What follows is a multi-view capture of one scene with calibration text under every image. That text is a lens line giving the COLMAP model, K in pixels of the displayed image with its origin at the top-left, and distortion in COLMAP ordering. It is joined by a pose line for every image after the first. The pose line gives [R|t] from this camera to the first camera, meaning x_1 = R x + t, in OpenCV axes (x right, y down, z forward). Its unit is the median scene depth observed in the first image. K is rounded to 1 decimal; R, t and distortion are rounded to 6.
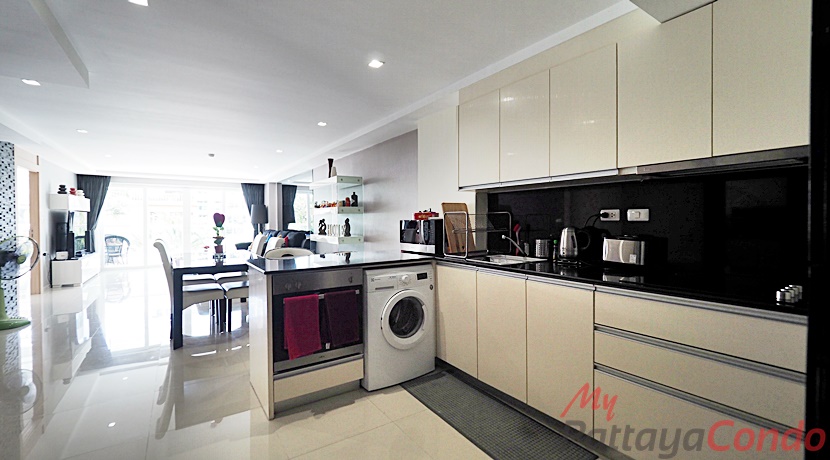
lens RADIAL K [[352.2, 0, 417.0], [0, 352.2, 226.9], [0, 0, 1]] dist [0.013783, 0.000479]
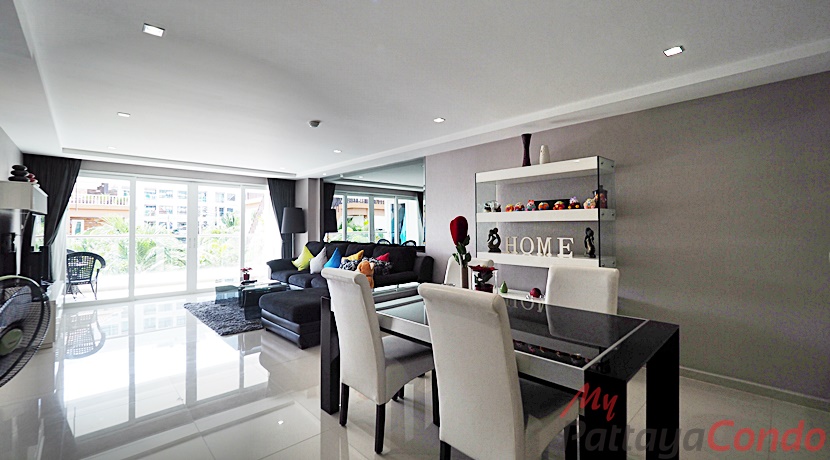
lens RADIAL K [[342.8, 0, 415.0], [0, 342.8, 230.0], [0, 0, 1]] dist [-0.000830, -0.000033]
pose [[0.982818, 0.000945, 0.184575, -0.384766], [0.001395, 0.999920, -0.012547, -0.008242], [-0.184572, 0.012588, 0.982738, 0.290545]]
